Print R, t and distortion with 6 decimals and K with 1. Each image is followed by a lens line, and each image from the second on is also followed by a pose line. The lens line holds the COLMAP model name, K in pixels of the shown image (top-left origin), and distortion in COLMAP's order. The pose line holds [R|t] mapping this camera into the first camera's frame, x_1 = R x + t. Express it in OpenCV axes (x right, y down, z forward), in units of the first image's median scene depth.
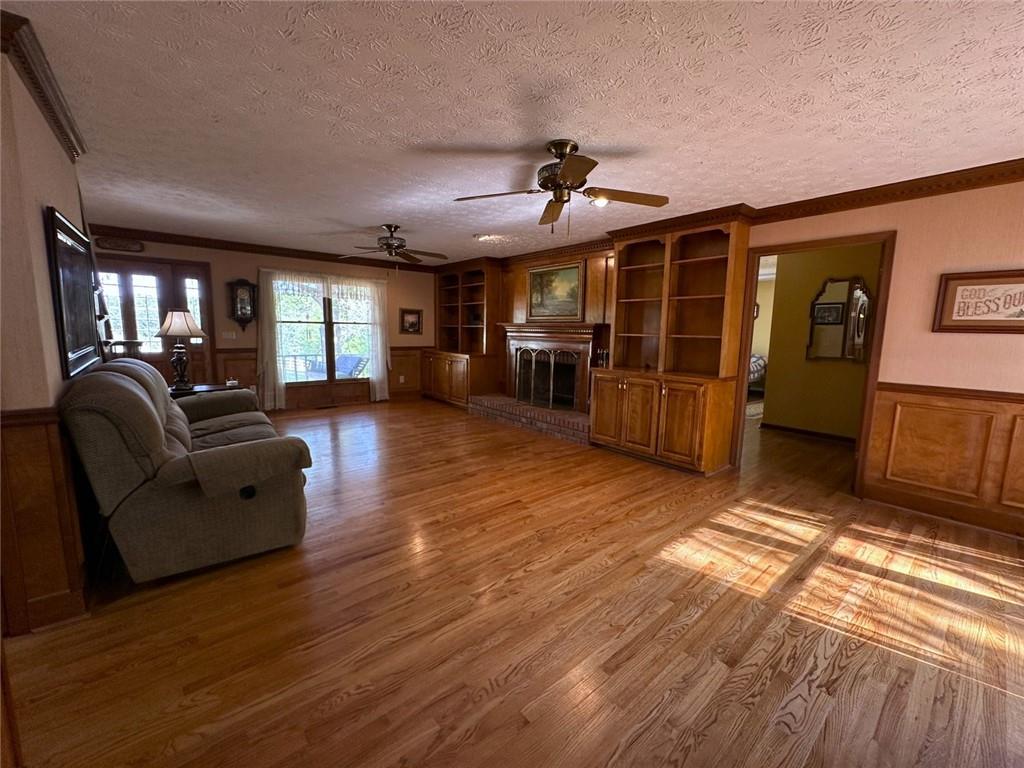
lens RADIAL K [[408.1, 0, 514.7], [0, 408.1, 383.9], [0, 0, 1]] dist [-0.003346, -0.000412]
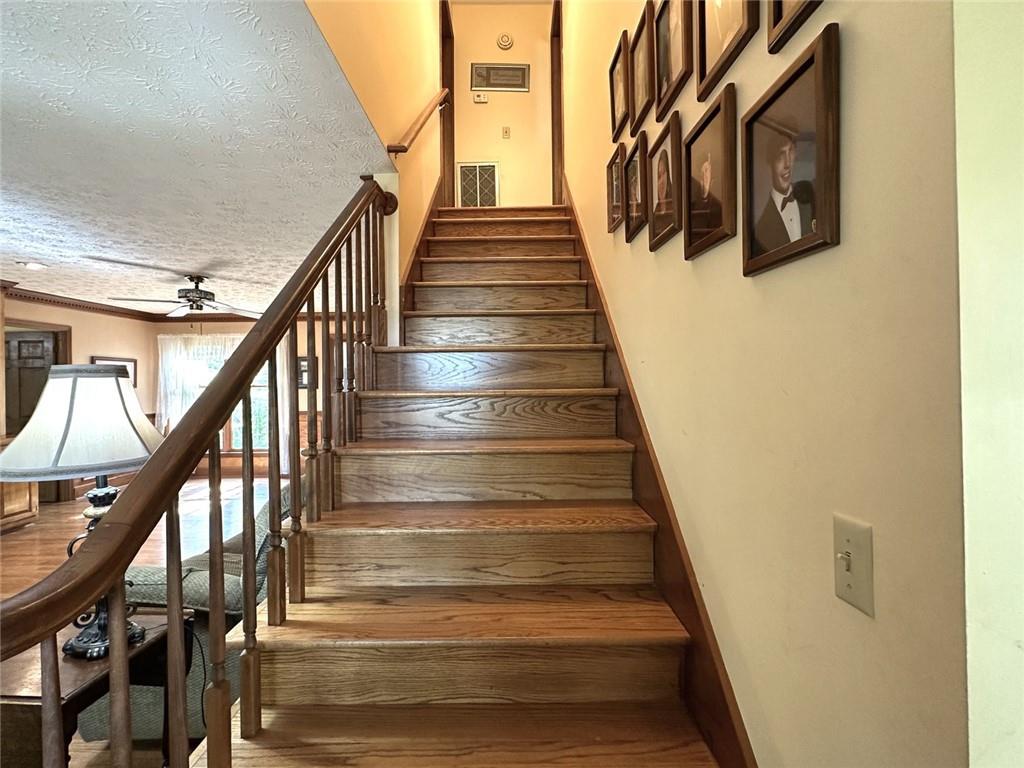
lens RADIAL K [[471.5, 0, 513.5], [0, 471.5, 383.4], [0, 0, 1]] dist [-0.005105, 0.000649]
pose [[-0.771588, -0.020632, 0.635788, -1.127019], [0.070139, 0.990621, 0.117266, -0.173513], [-0.632244, 0.135075, -0.762904, 0.934259]]
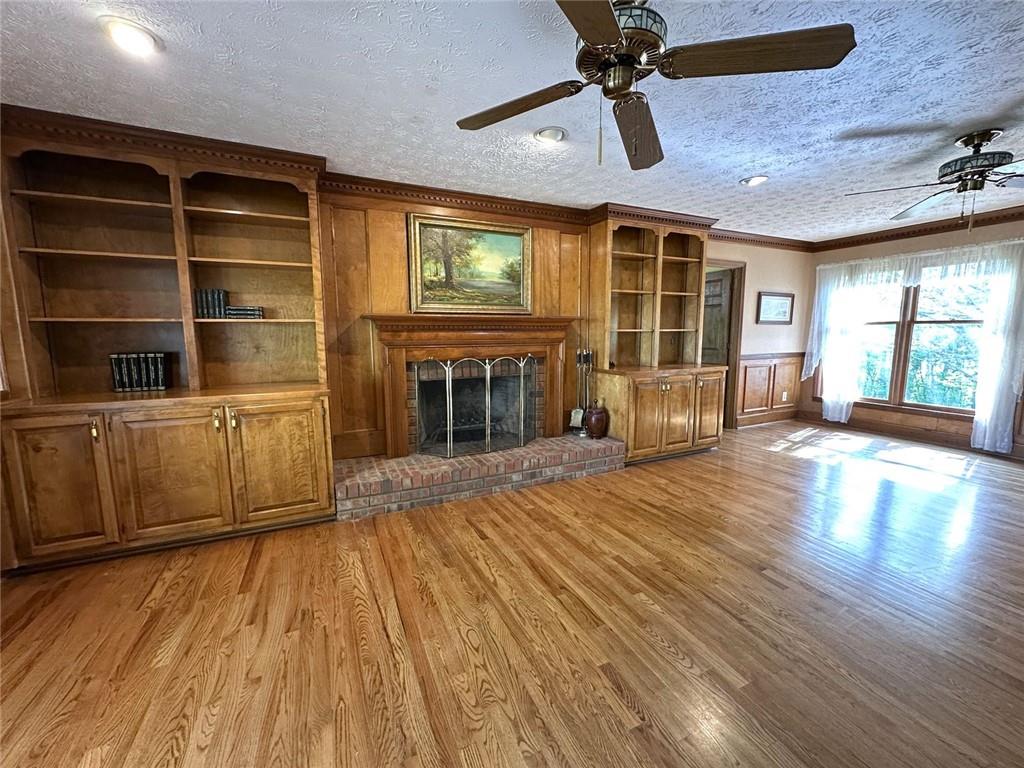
lens RADIAL K [[408.1, 0, 512.6], [0, 408.1, 382.9], [0, 0, 1]] dist [-0.003346, -0.000412]
pose [[0.261869, -0.146977, 0.953846, -0.671519], [0.133331, 0.984368, 0.115075, -0.148566], [-0.955849, 0.097043, 0.277372, 1.040273]]
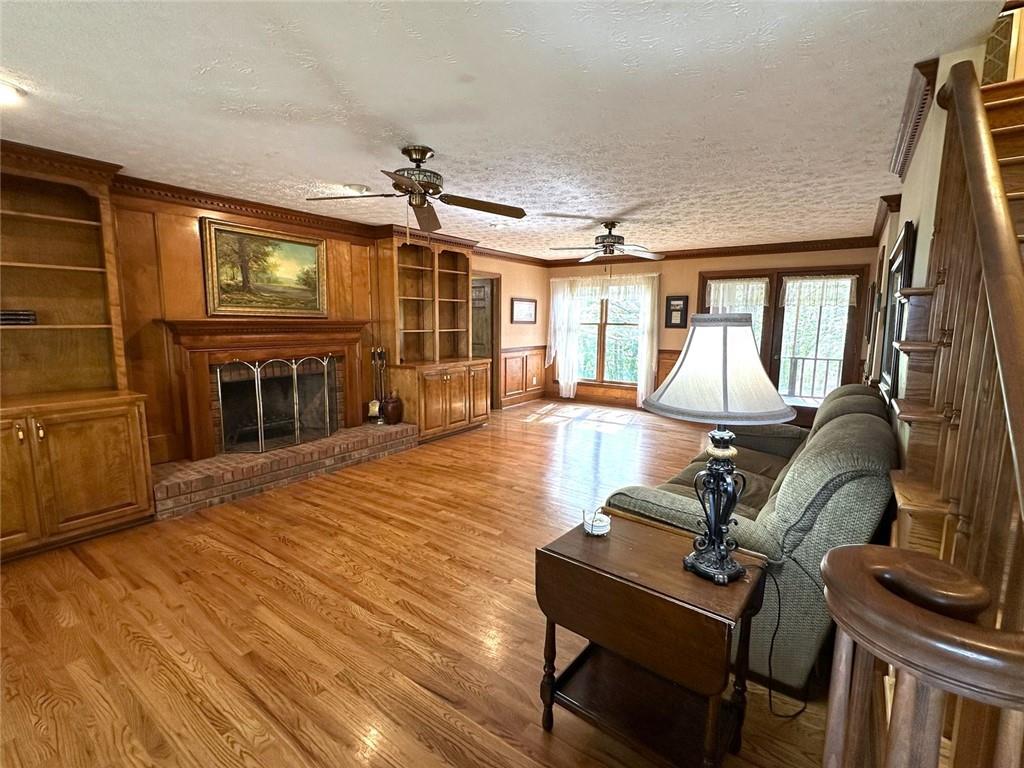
lens RADIAL K [[471.5, 0, 513.4], [0, 471.5, 382.6], [0, 0, 1]] dist [-0.005105, 0.000649]
pose [[-0.247258, -0.156150, 0.956285, -0.999771], [0.108587, 0.976247, 0.187486, -0.197548], [-0.962846, 0.150198, -0.224429, 1.083007]]
